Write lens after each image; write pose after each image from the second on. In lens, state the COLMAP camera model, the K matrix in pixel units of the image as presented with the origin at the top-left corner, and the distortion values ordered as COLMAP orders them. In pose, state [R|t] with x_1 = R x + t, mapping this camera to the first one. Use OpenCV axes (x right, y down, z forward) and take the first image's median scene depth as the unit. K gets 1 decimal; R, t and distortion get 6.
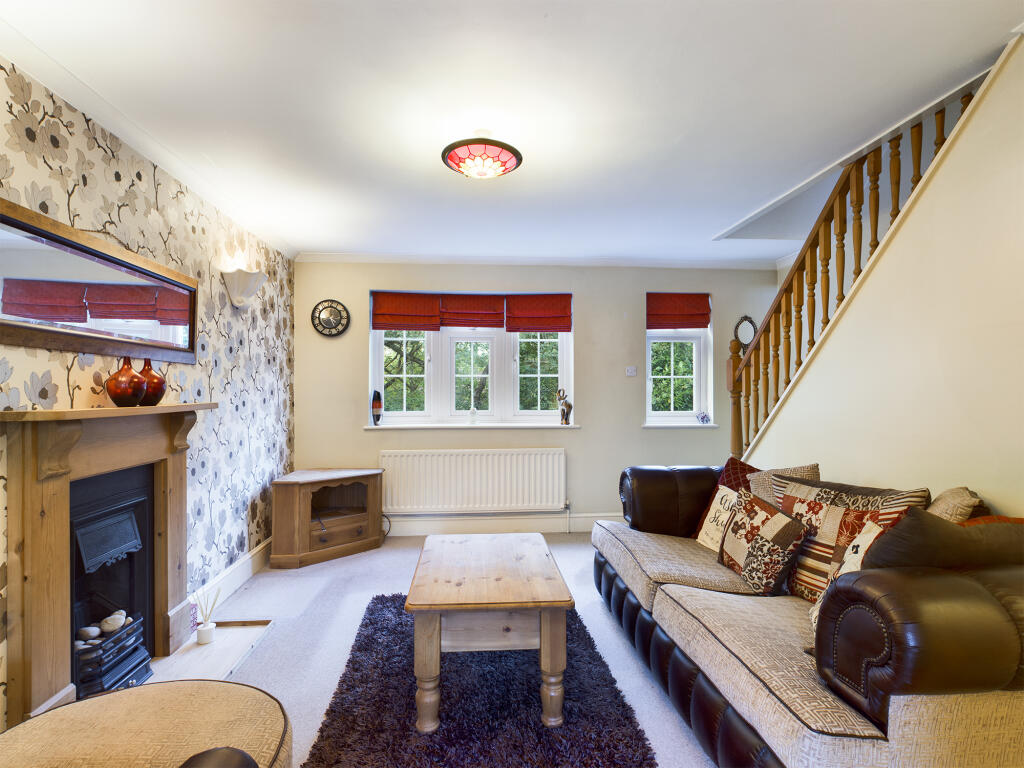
lens RADIAL K [[537.7, 0, 512.0], [0, 537.7, 384.0], [0, 0, 1]] dist [0.000225, -0.000031]
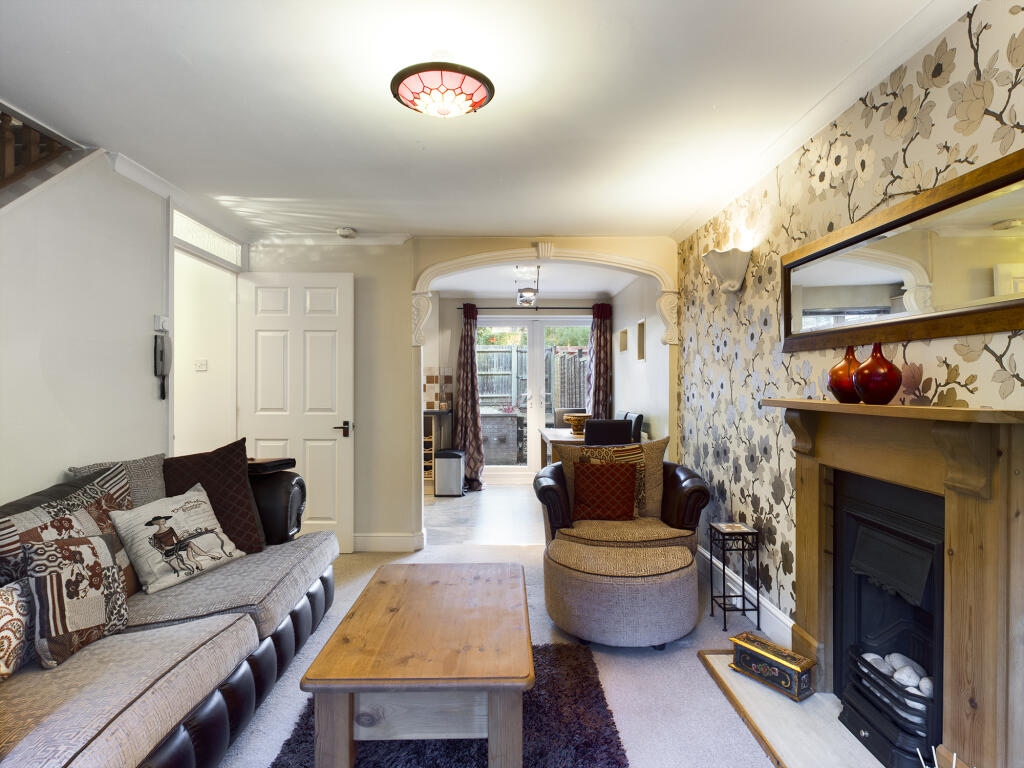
lens RADIAL K [[537.7, 0, 512.0], [0, 537.7, 384.0], [0, 0, 1]] dist [0.000225, -0.000031]
pose [[-0.998440, 0.005600, 0.055555, -0.206703], [0.004938, 0.999915, -0.012049, 0.018840], [-0.055617, -0.011756, -0.998383, 1.862920]]
